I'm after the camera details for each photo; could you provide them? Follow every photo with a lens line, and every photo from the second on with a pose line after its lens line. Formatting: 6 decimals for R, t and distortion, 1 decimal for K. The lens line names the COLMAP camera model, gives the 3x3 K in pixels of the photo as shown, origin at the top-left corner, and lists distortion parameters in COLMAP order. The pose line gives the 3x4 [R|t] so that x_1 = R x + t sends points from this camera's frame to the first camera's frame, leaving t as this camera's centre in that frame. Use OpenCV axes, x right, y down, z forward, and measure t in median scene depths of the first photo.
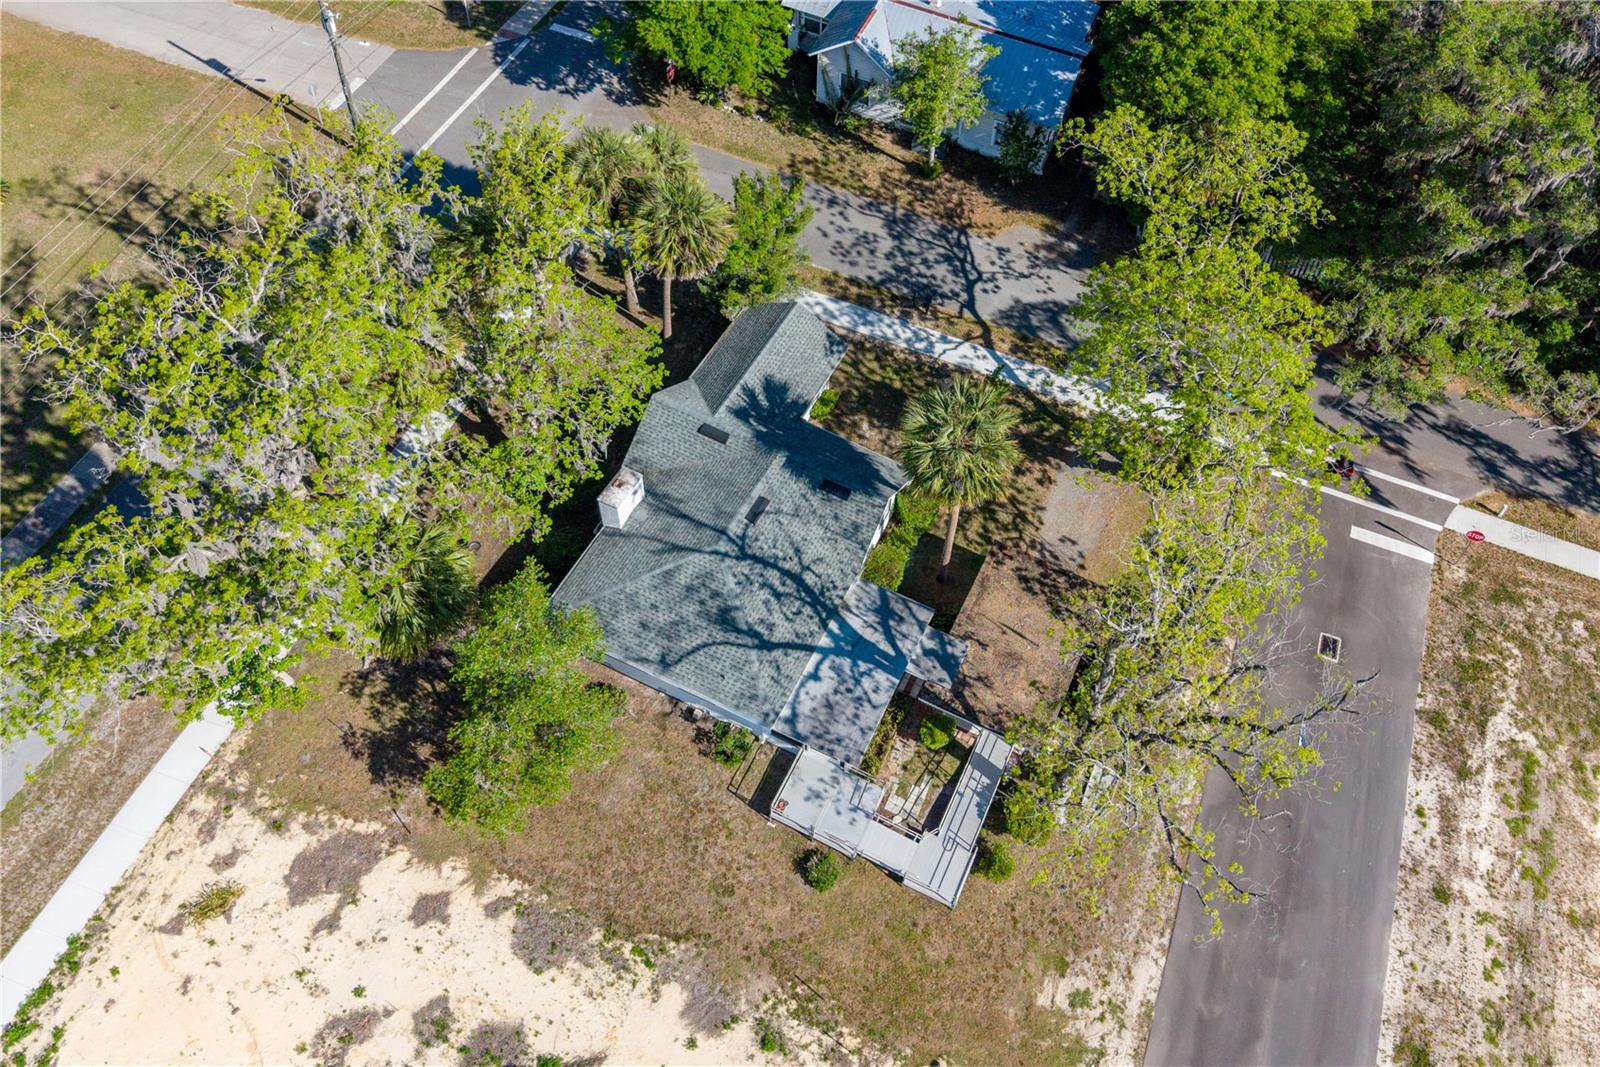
lens RADIAL K [[1285.2, 0, 905.6], [0, 1285.2, 385.7], [0, 0, 1]] dist [0.045004, -0.067218]
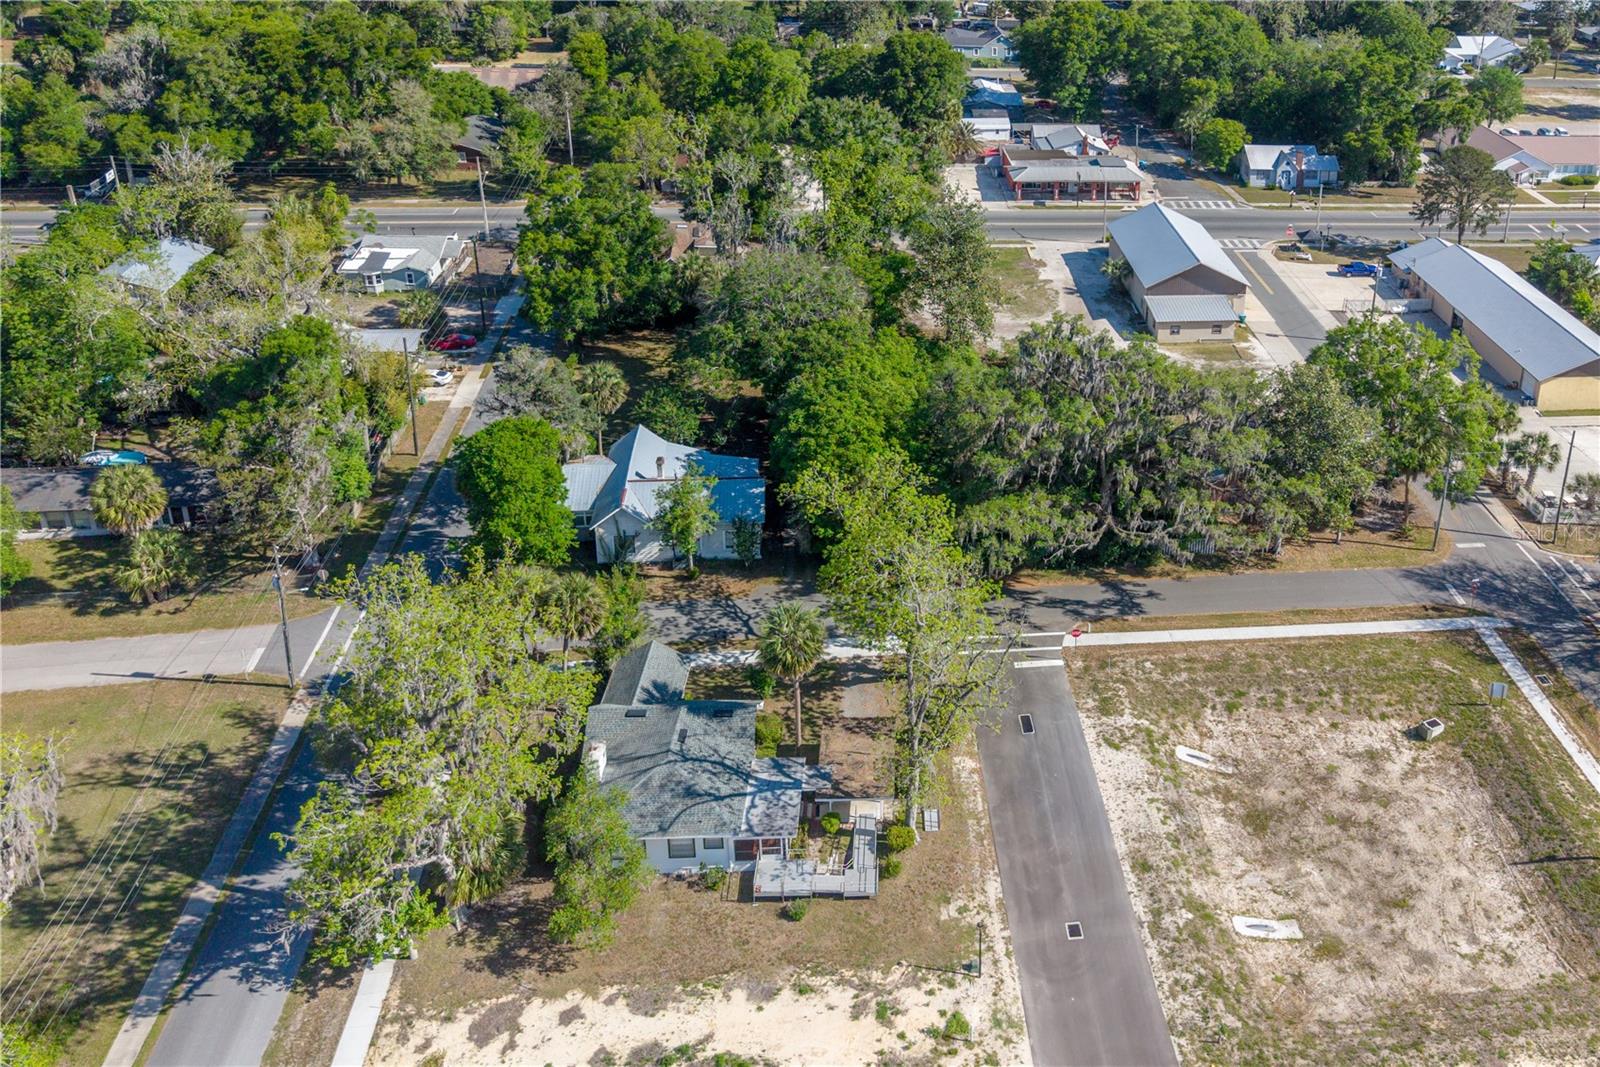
lens RADIAL K [[1197.9, 0, 800.0], [0, 1197.9, 533.5], [0, 0, 1]] dist [0.098071, -0.254122]
pose [[0.937583, -0.265790, 0.224263, -0.256482], [0.322330, 0.906254, -0.273510, 0.335404], [-0.130543, 0.328725, 0.935360, -0.556300]]
